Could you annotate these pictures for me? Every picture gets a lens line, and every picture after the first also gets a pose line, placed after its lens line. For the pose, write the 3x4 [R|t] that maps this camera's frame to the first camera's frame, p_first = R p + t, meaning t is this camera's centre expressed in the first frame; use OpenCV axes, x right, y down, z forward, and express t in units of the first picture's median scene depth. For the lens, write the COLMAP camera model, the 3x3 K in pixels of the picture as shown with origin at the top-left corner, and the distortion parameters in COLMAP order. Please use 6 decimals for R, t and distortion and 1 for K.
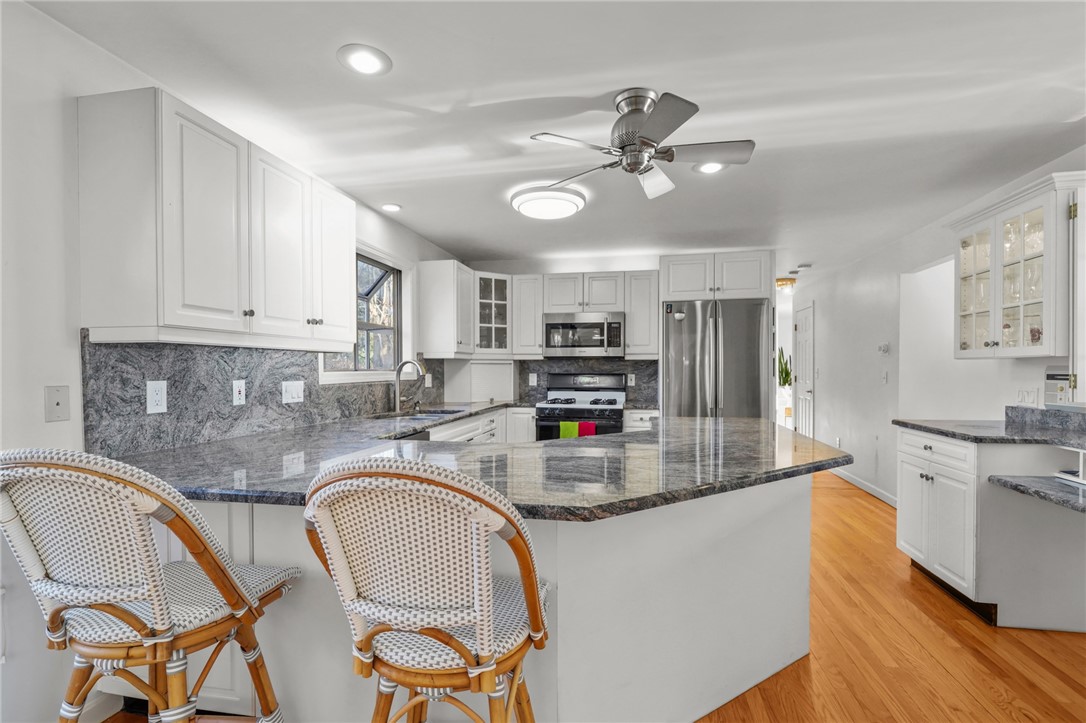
lens RADIAL K [[502.7, 0, 534.2], [0, 502.7, 369.2], [0, 0, 1]] dist [0.000552, -0.000776]
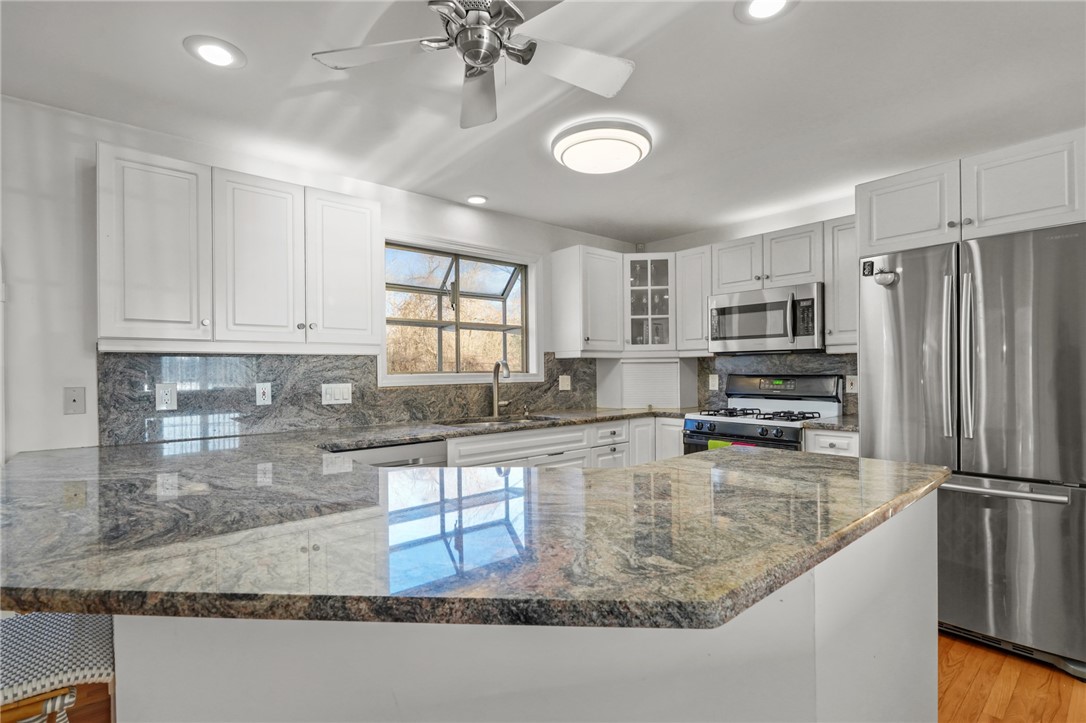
lens RADIAL K [[502.7, 0, 542.2], [0, 502.7, 364.0], [0, 0, 1]] dist [0.000552, -0.000776]
pose [[0.791466, -0.014843, -0.611033, 0.322787], [0.008613, 0.999877, -0.013132, 0.000173], [0.611153, 0.005131, 0.791496, 0.274722]]
